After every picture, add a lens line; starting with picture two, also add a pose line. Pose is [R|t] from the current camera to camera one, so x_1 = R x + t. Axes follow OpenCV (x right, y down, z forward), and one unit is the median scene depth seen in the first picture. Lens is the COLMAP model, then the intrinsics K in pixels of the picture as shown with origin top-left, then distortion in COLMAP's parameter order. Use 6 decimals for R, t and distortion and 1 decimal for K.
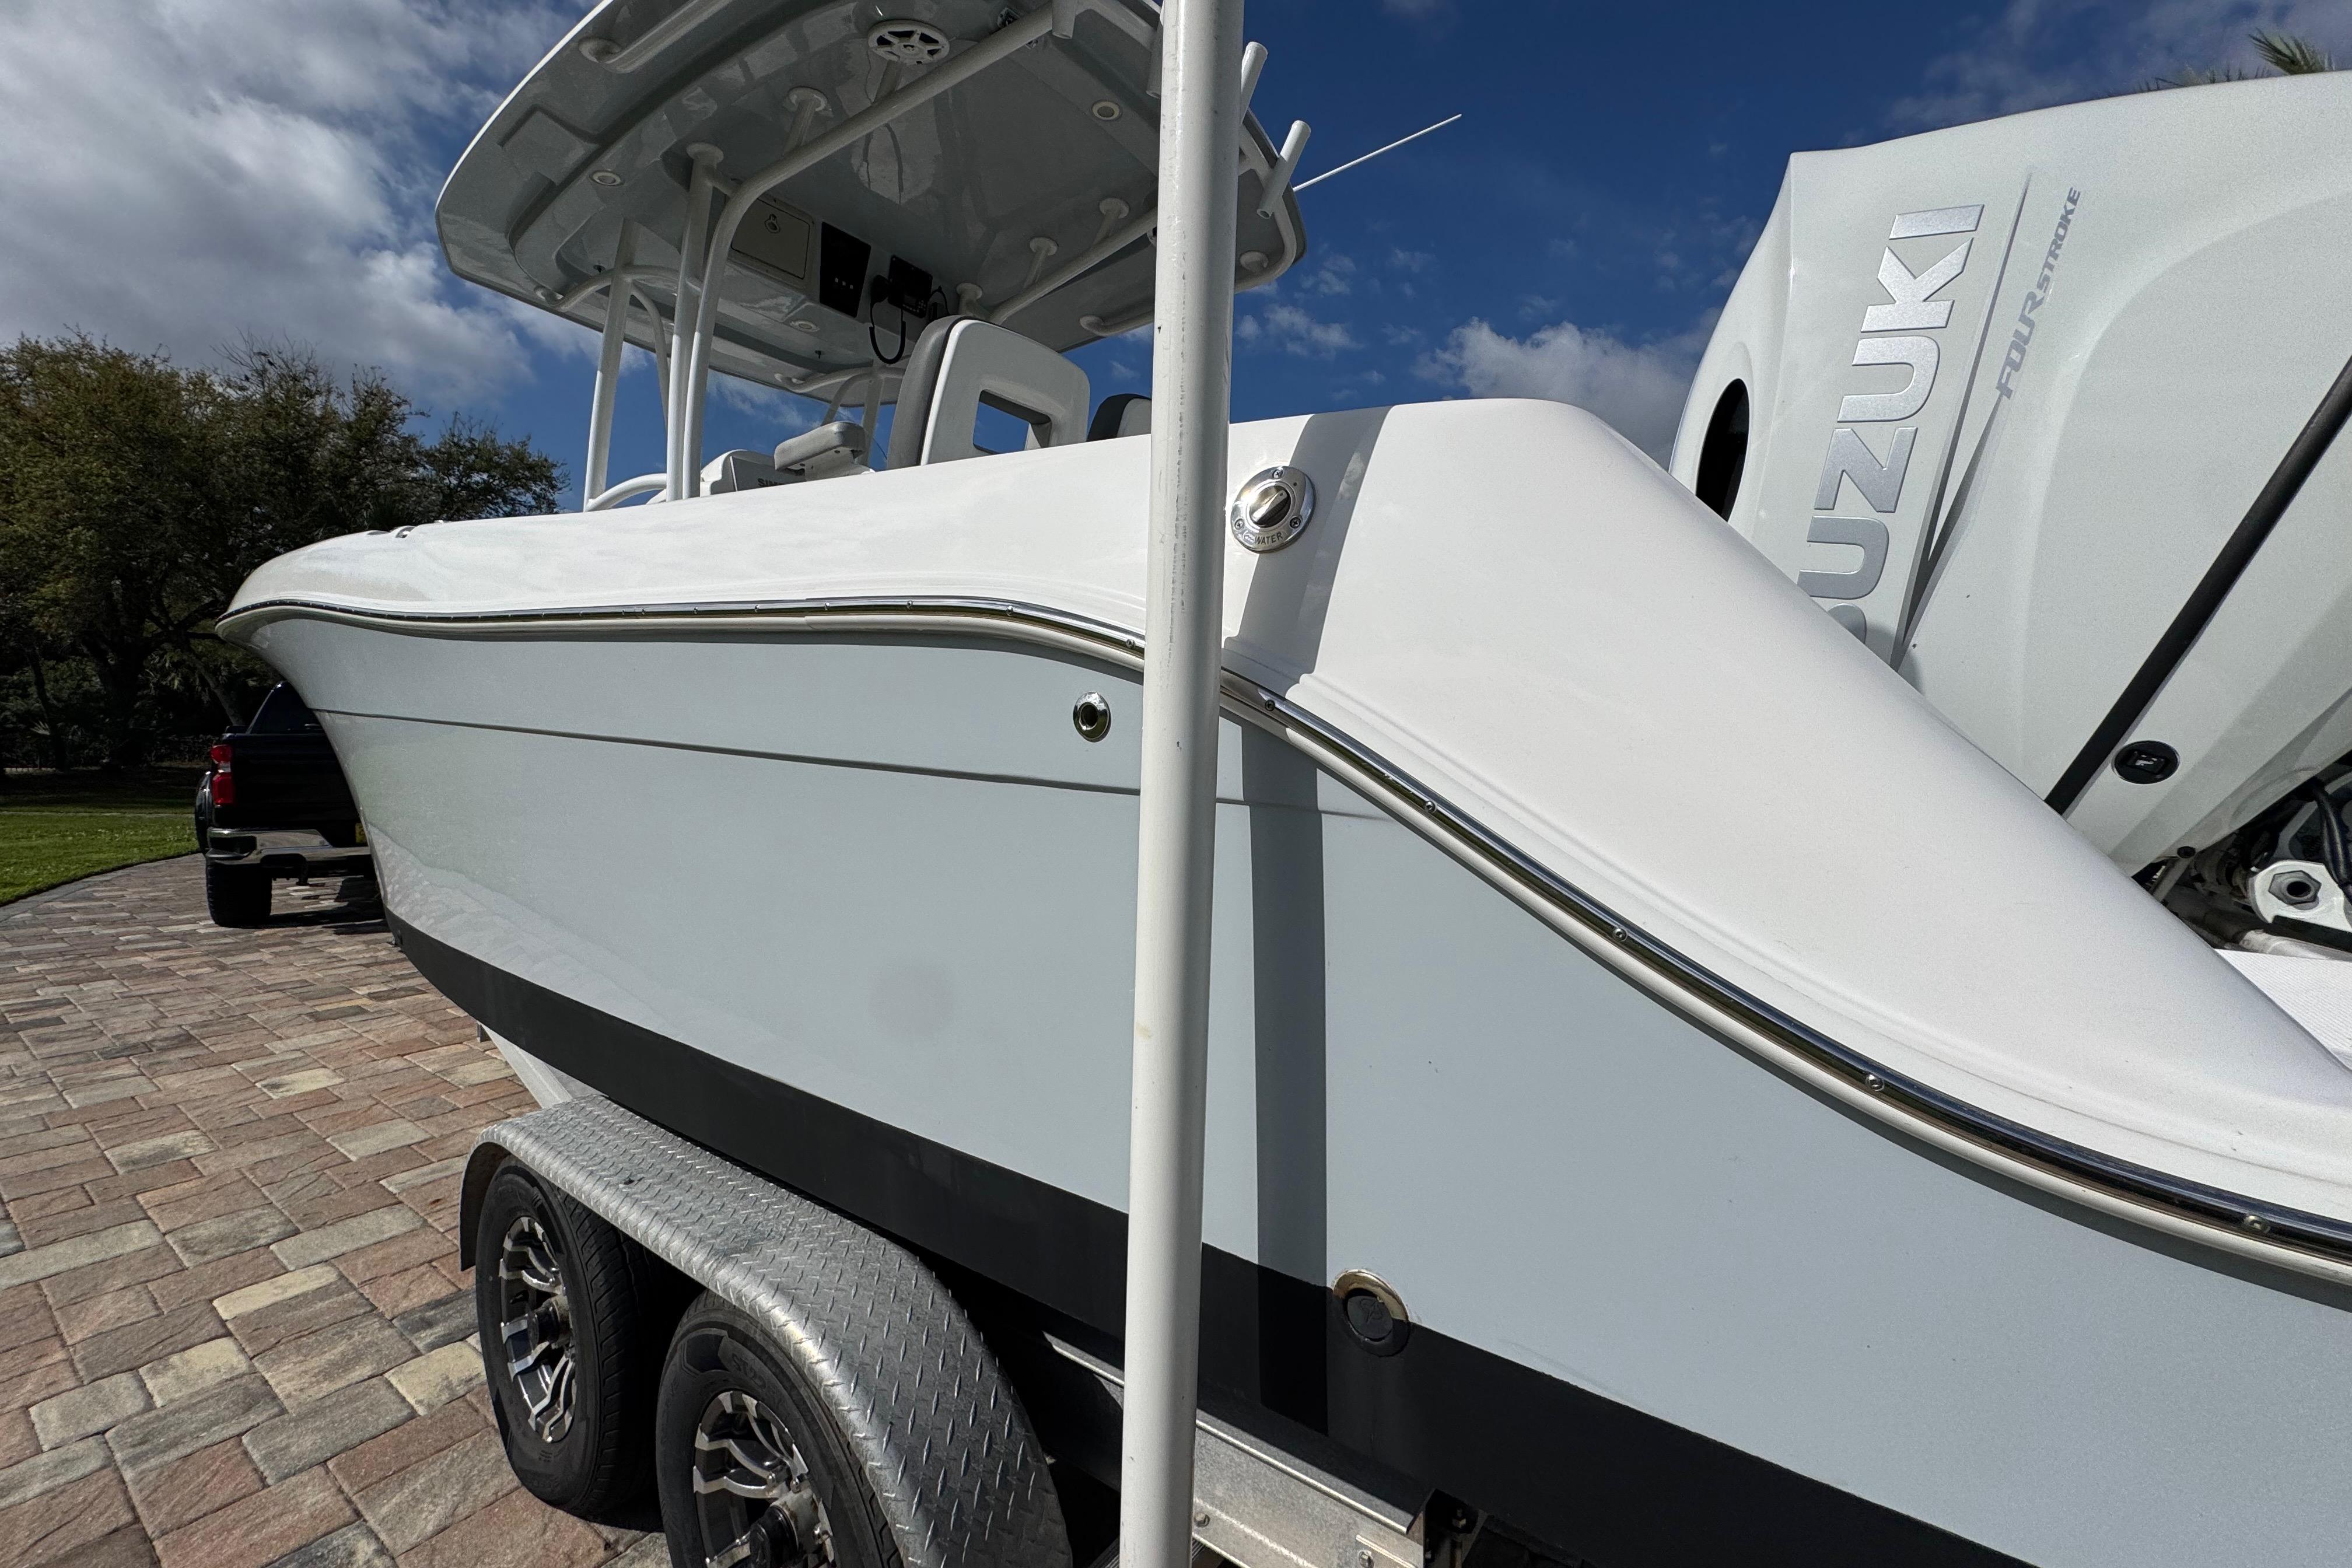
lens RADIAL K [[954.0, 0, 1203.7], [0, 954.0, 773.4], [0, 0, 1]] dist [-0.003390, 0.000207]
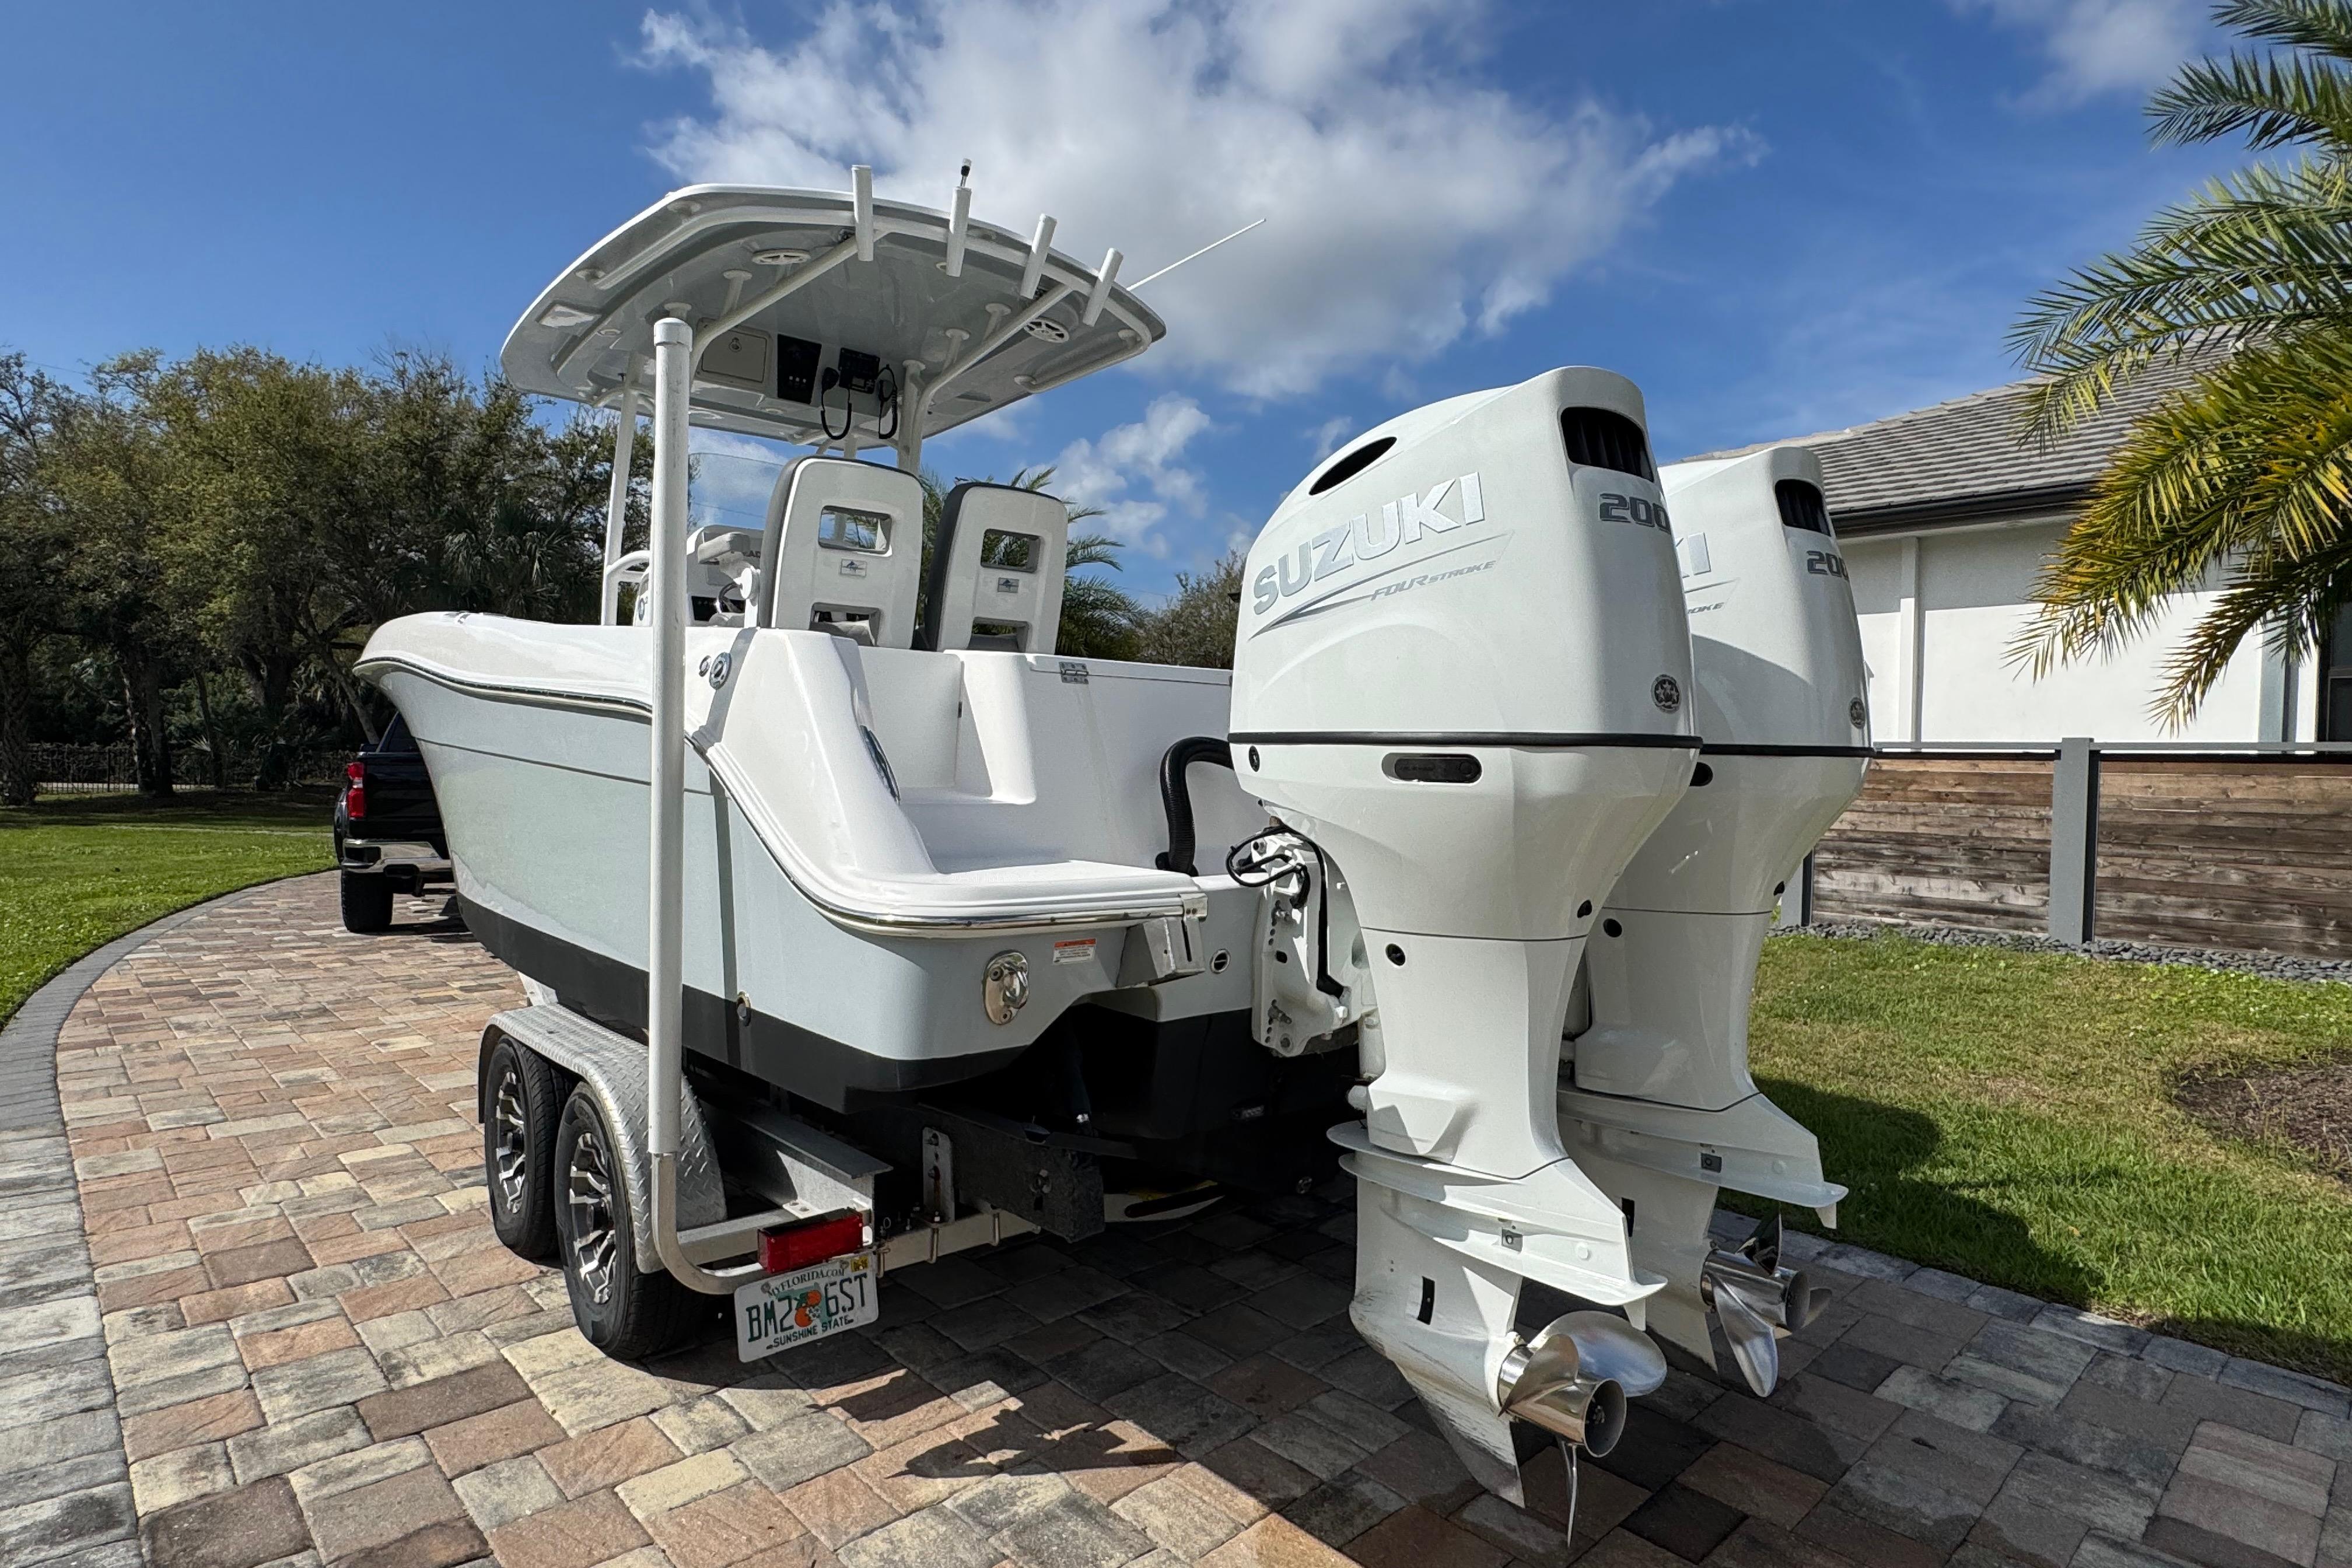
lens RADIAL K [[1276.8, 0, 1189.8], [0, 1276.8, 764.2], [0, 0, 1]] dist [0.001157, -0.000128]
pose [[0.974932, 0.001928, -0.222493, 0.267601], [-0.008316, 0.999579, -0.027779, 0.005296], [0.222346, 0.028933, 0.974538, -0.255704]]
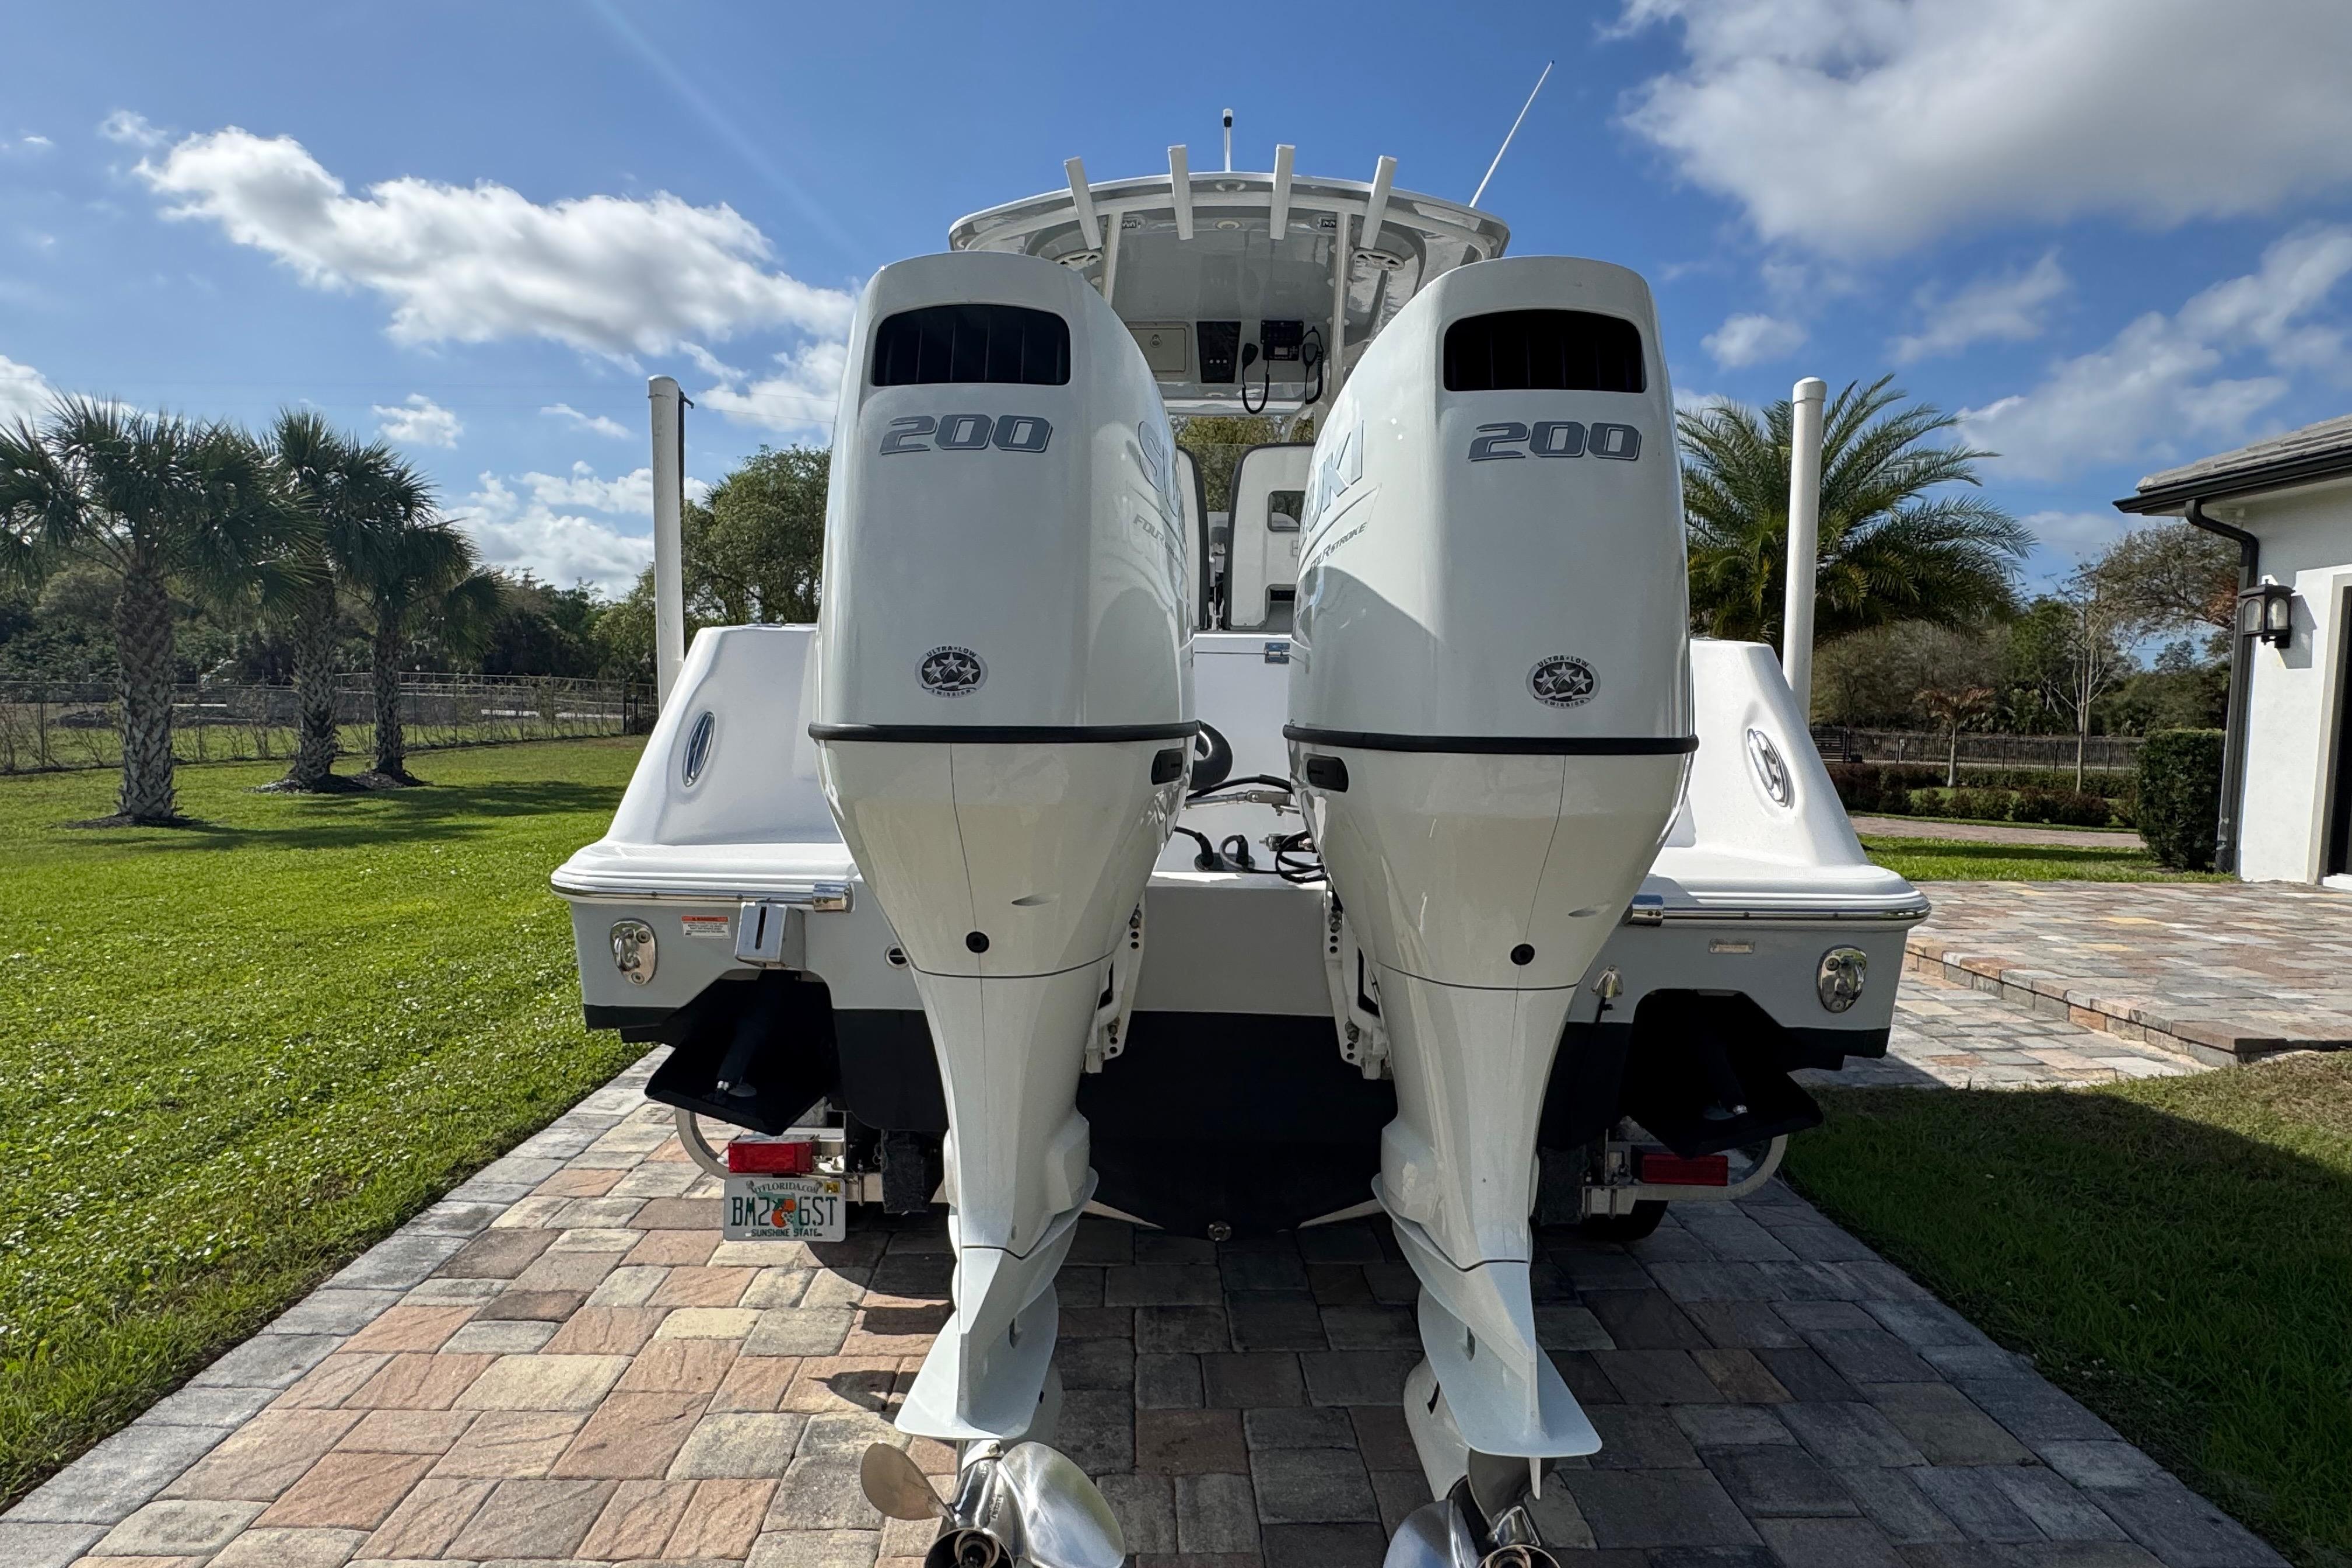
lens RADIAL K [[1276.8, 0, 1167.7], [0, 1276.8, 775.9], [0, 0, 1]] dist [0.001157, -0.000128]
pose [[0.575300, 0.038046, -0.817057, 0.558040], [-0.028014, 0.999248, 0.026804, -0.011203], [0.817462, 0.007469, 0.575934, -0.002992]]
